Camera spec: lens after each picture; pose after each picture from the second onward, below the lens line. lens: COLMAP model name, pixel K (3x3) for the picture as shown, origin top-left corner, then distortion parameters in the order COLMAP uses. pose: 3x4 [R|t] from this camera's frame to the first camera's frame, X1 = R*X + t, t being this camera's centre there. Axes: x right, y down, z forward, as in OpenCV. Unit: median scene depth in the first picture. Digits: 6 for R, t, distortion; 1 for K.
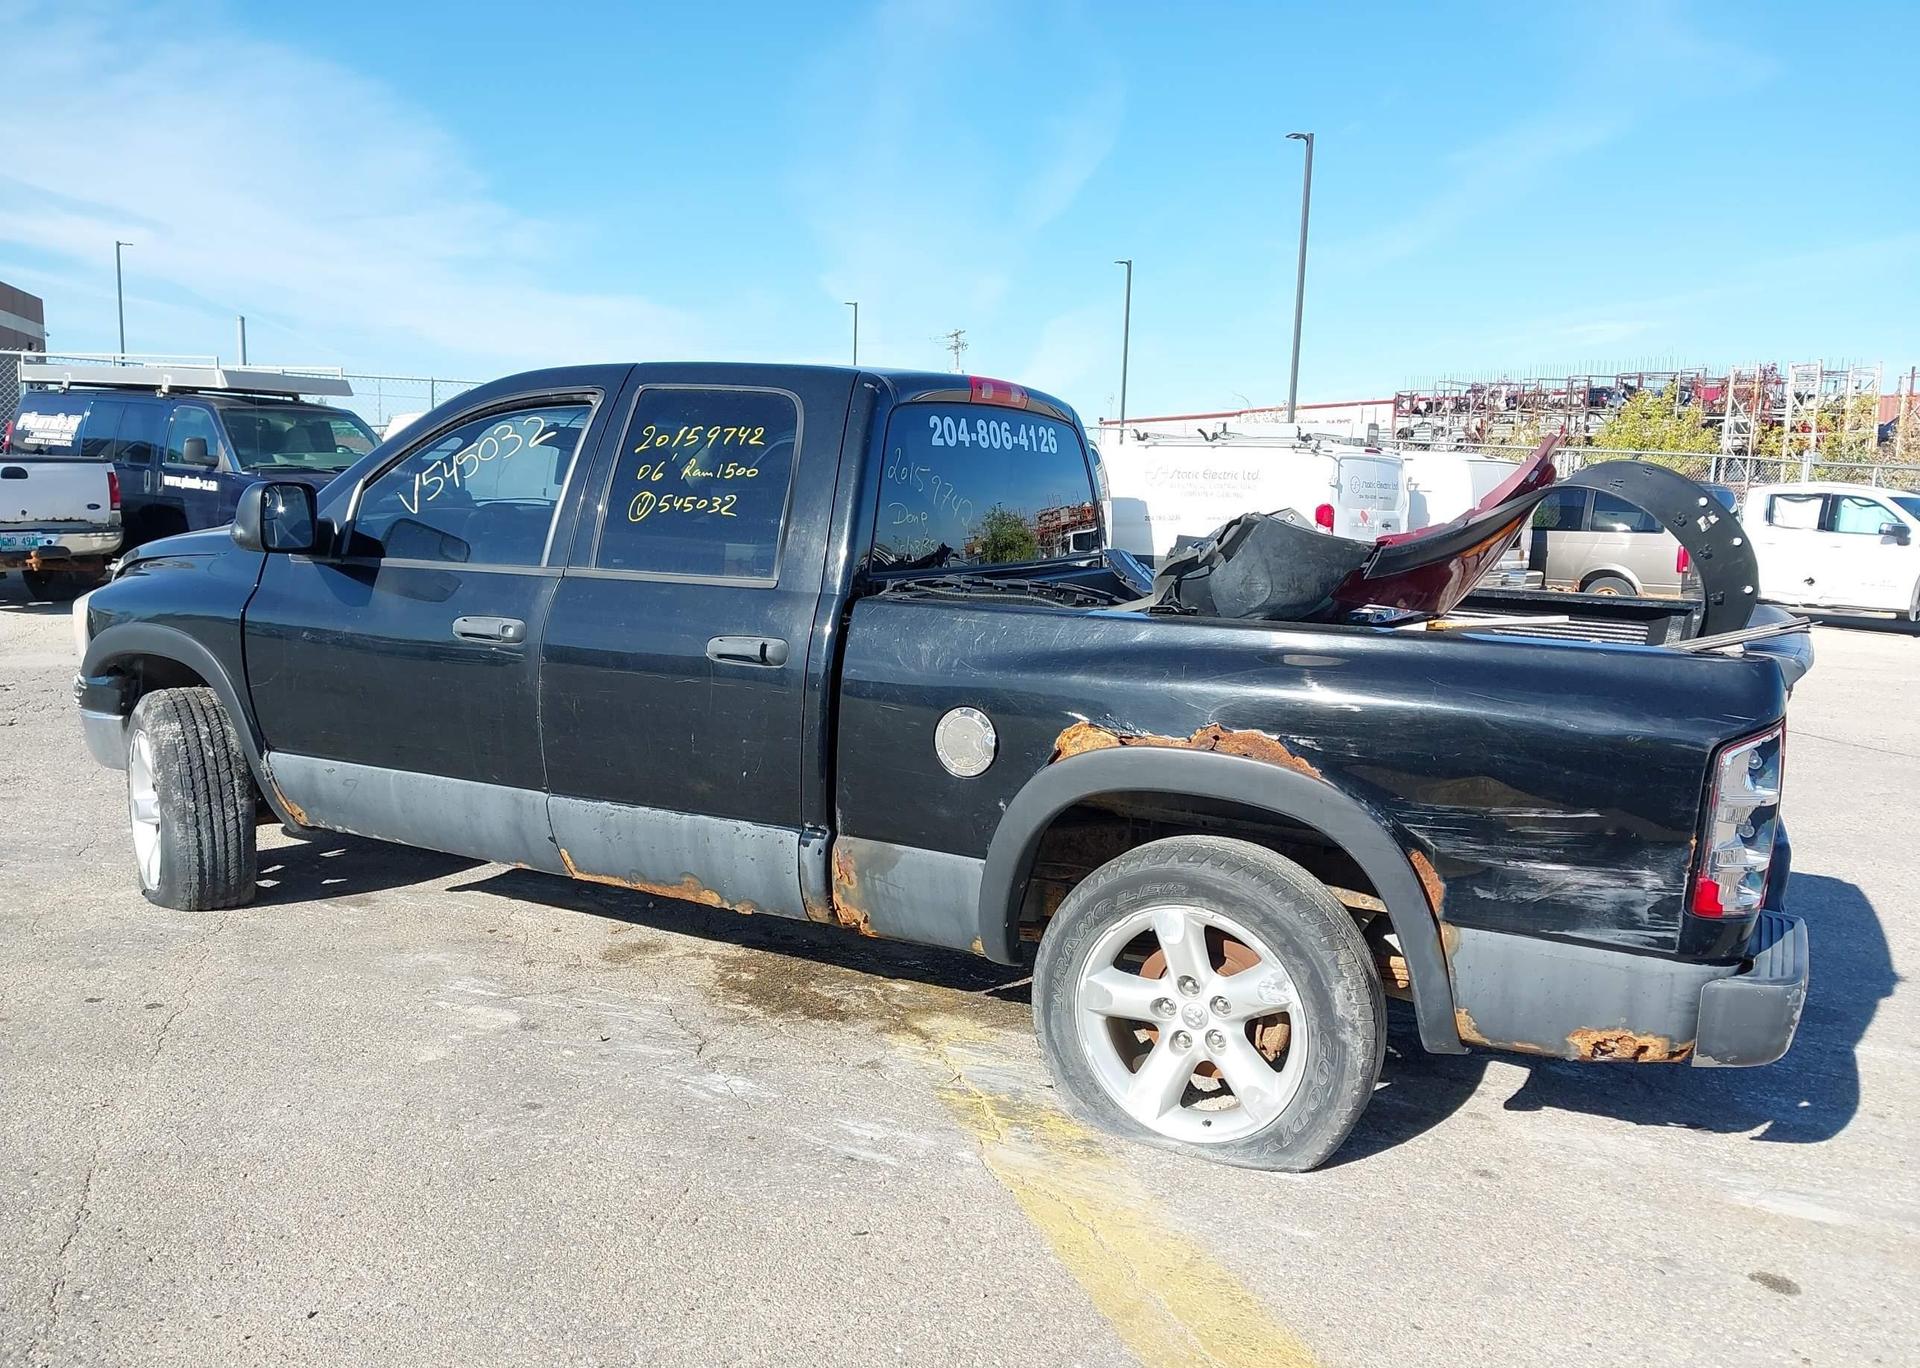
lens RADIAL K [[1511.5, 0, 954.7], [0, 1511.5, 692.8], [0, 0, 1]] dist [0.057979, -0.087370]
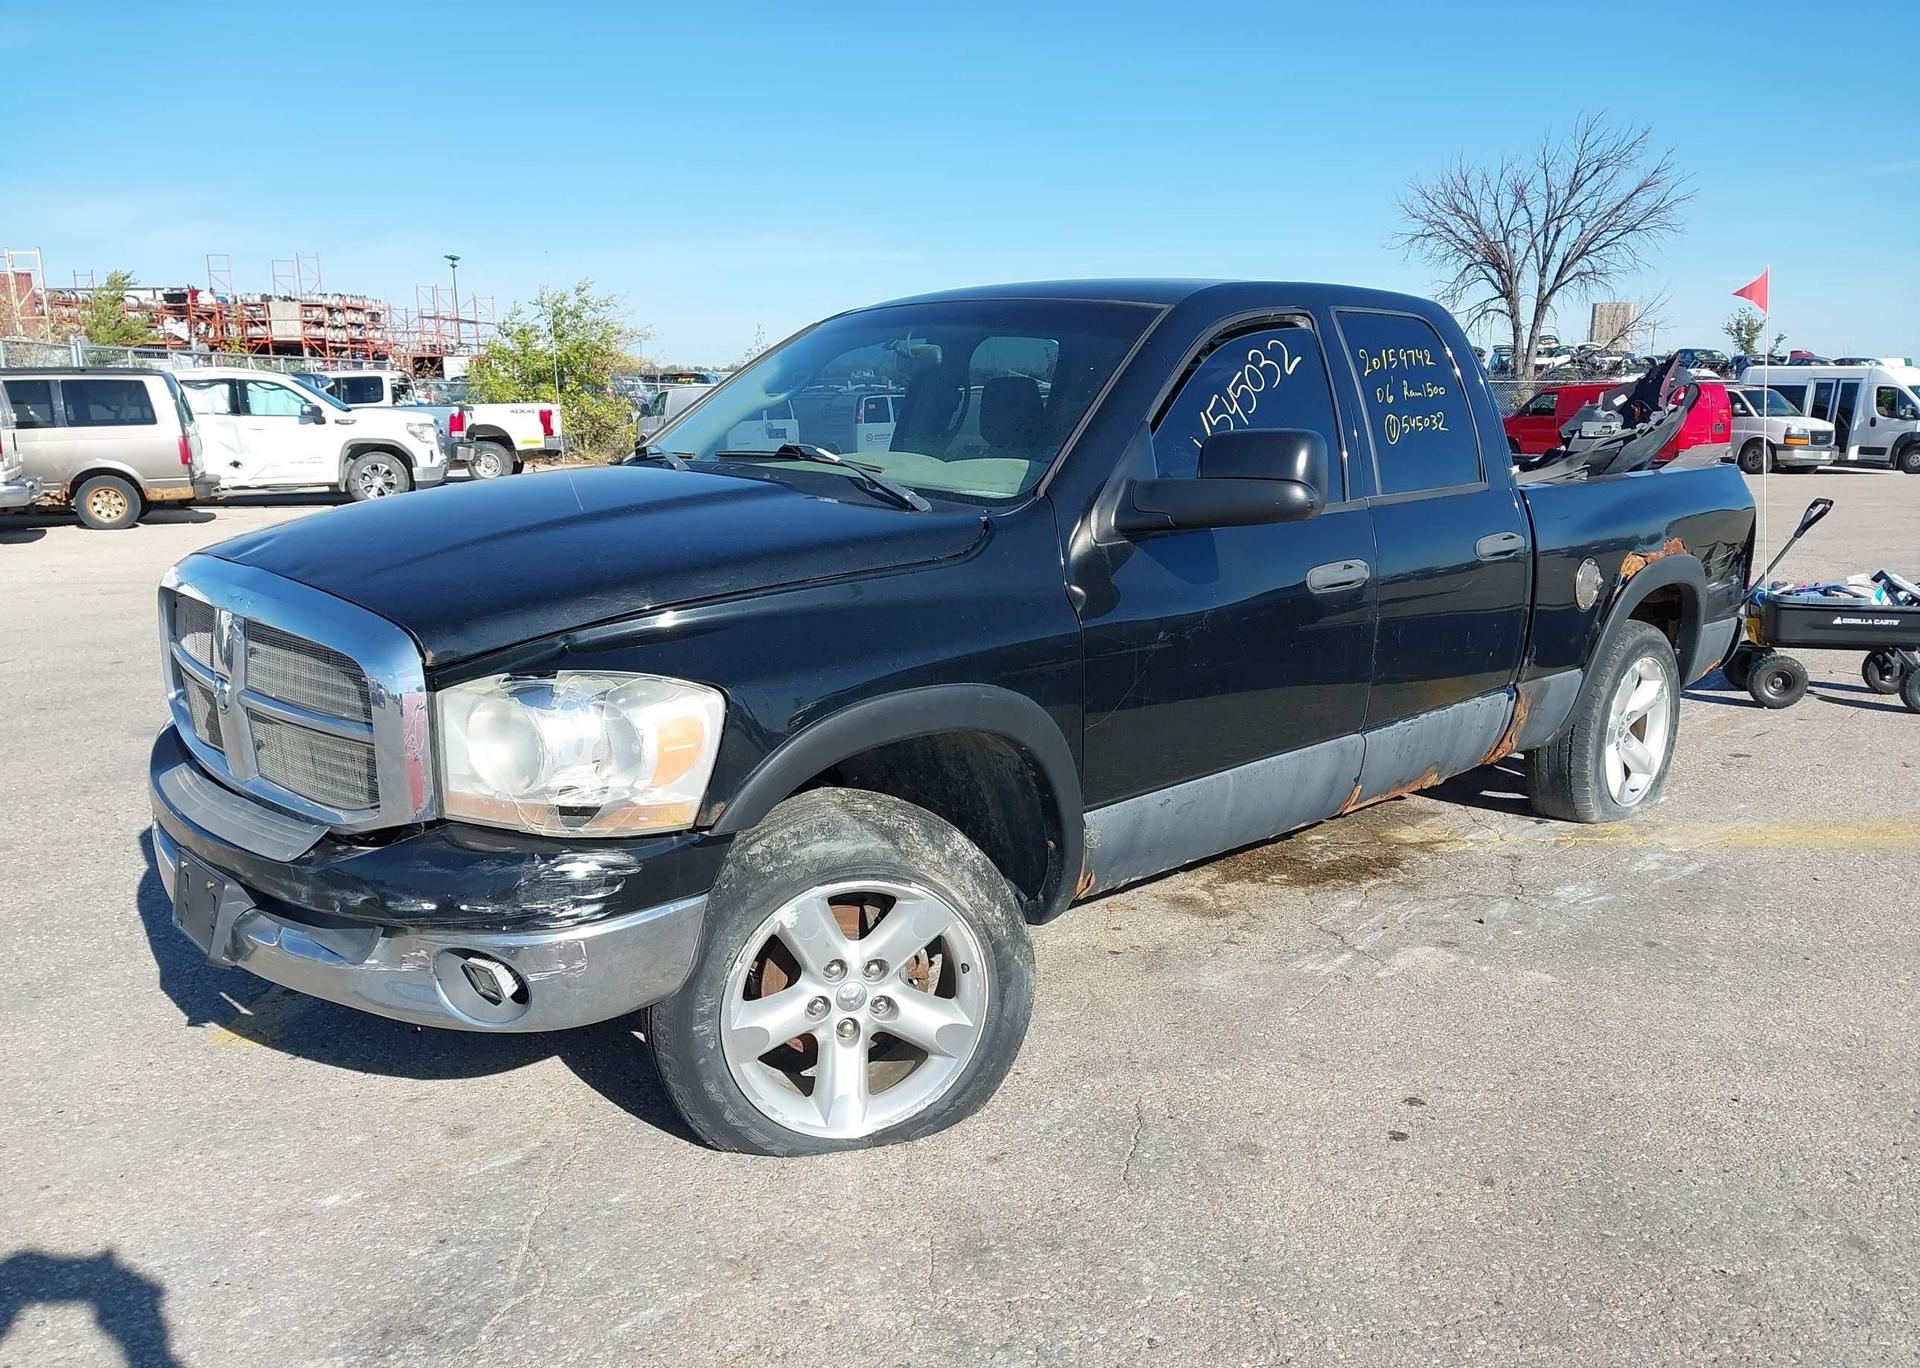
lens RADIAL K [[1511.5, 0, 957.8], [0, 1511.5, 696.8], [0, 0, 1]] dist [0.057979, -0.087370]
pose [[0.320165, -0.221286, 0.921155, -1.288382], [0.145584, 0.972280, 0.182967, -0.178251], [-0.936109, 0.075525, 0.343506, 0.939207]]
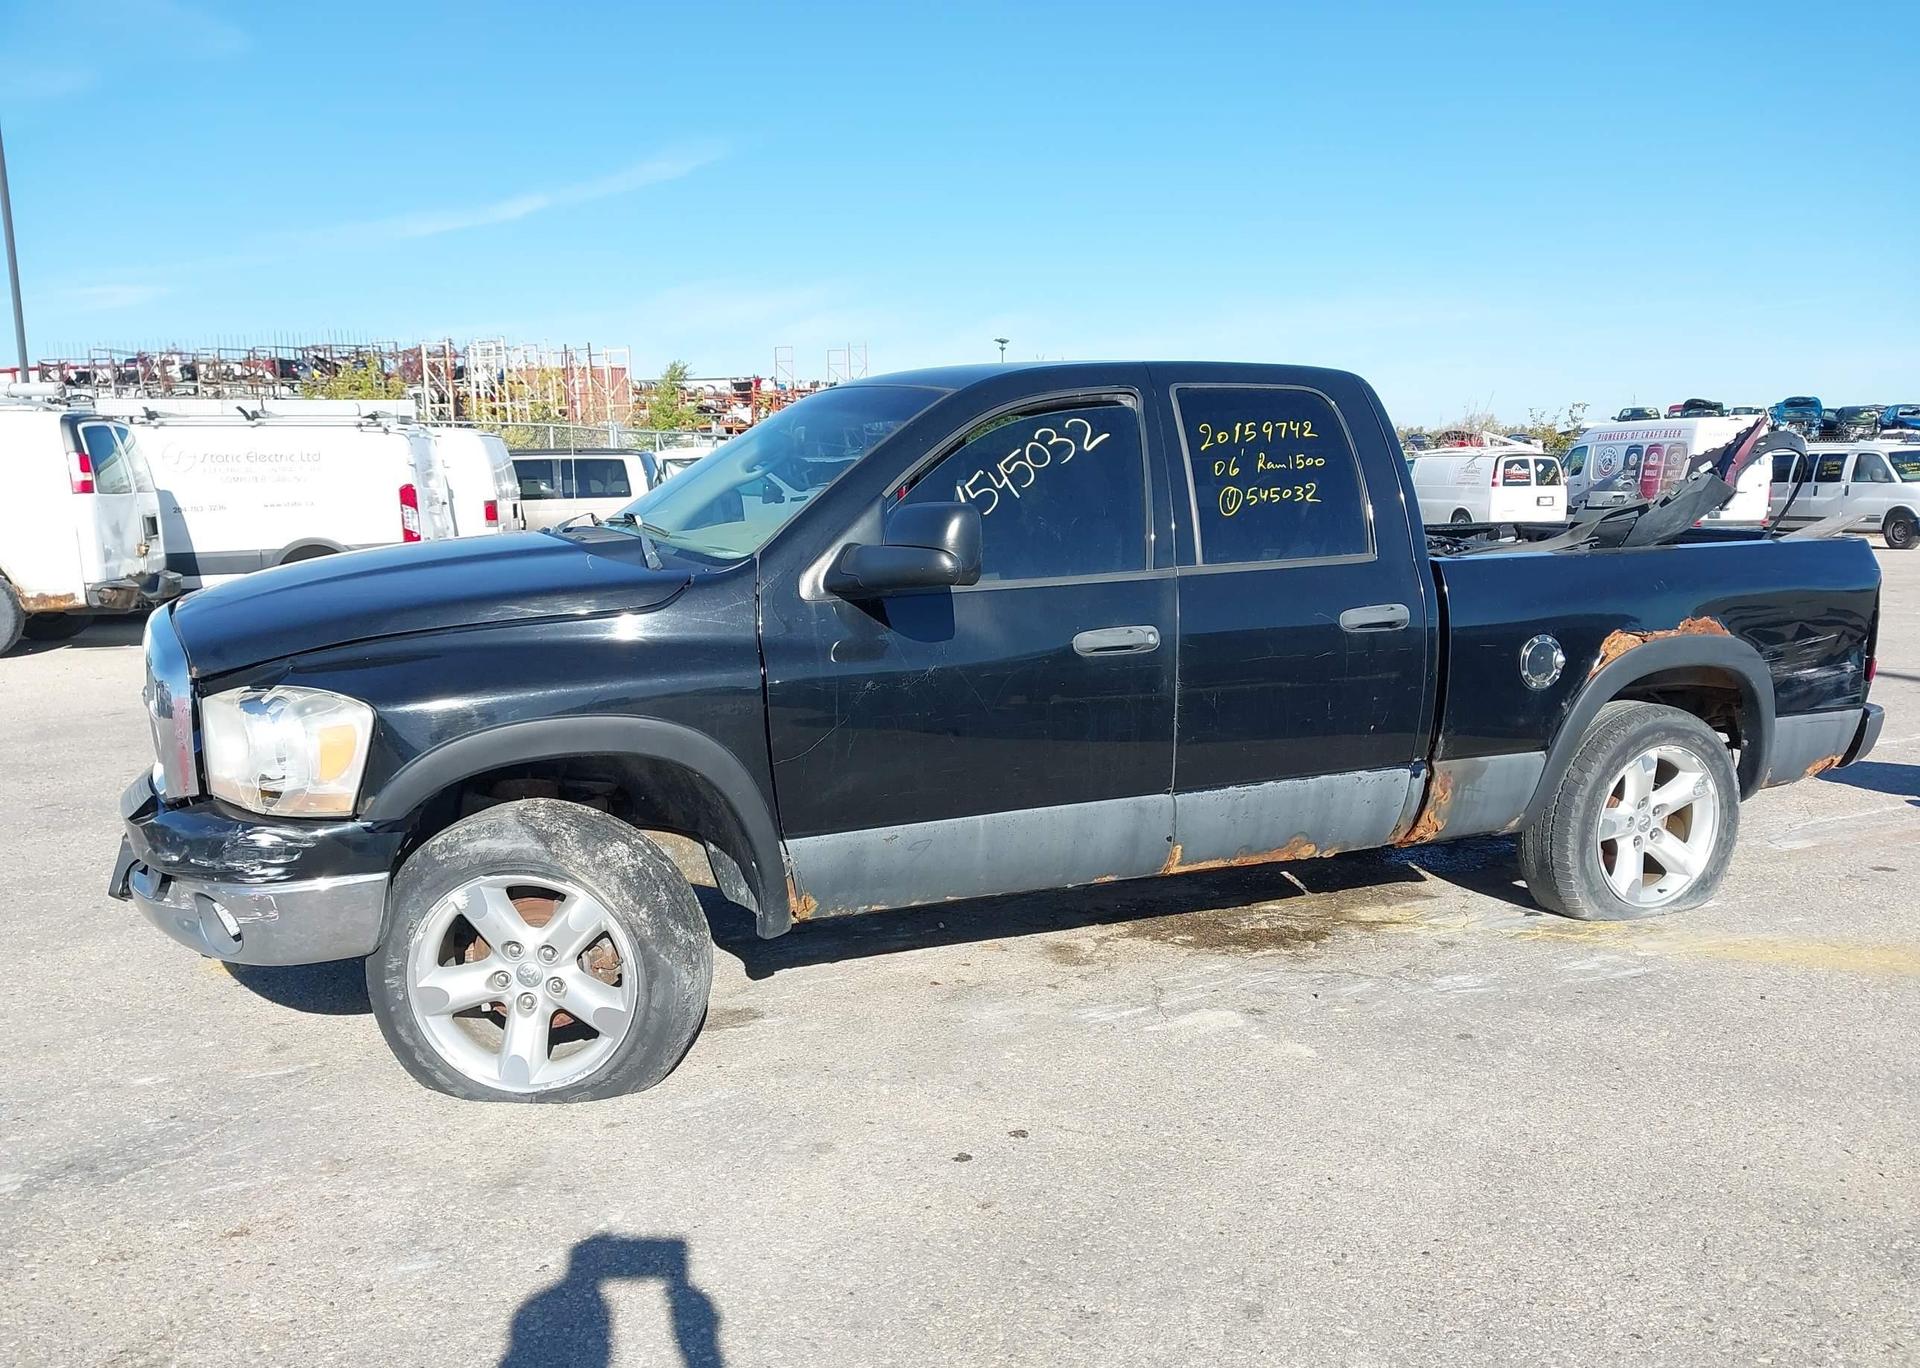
lens RADIAL K [[1511.5, 0, 950.4], [0, 1511.5, 693.2], [0, 0, 1]] dist [0.057979, -0.087370]
pose [[0.629252, -0.157684, 0.761037, -1.150554], [0.142518, 0.986009, 0.086459, -0.110574], [-0.764023, 0.054057, 0.642921, 0.483001]]
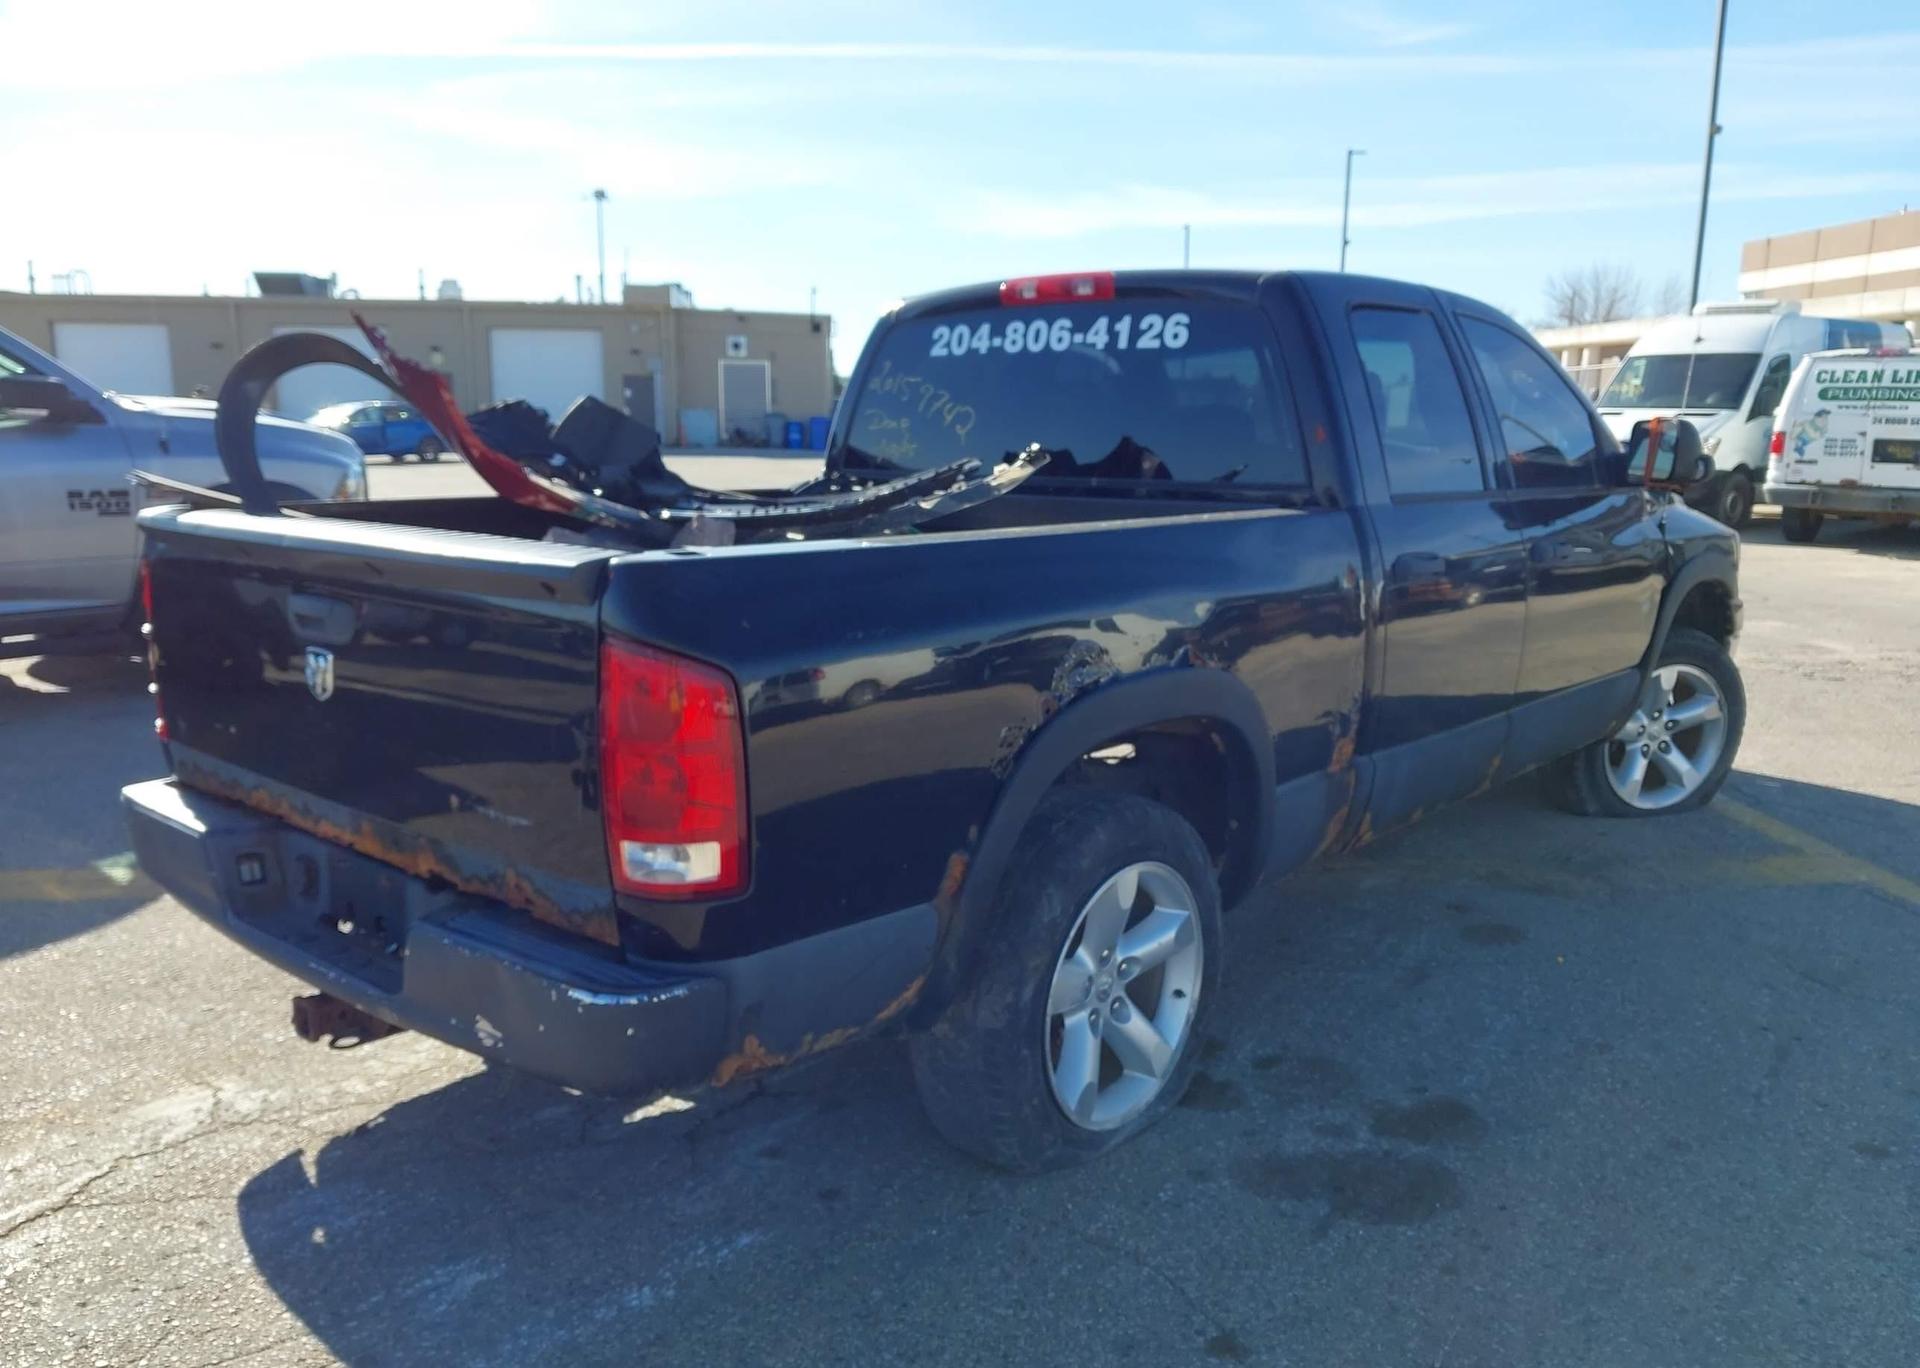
lens RADIAL K [[1511.5, 0, 943.8], [0, 1511.5, 730.3], [0, 0, 1]] dist [0.057979, -0.087370]
pose [[-0.246956, 0.159934, -0.955737, 1.060015], [-0.152680, 0.967545, 0.201361, -0.127167], [0.956923, 0.195649, -0.214522, 1.311615]]
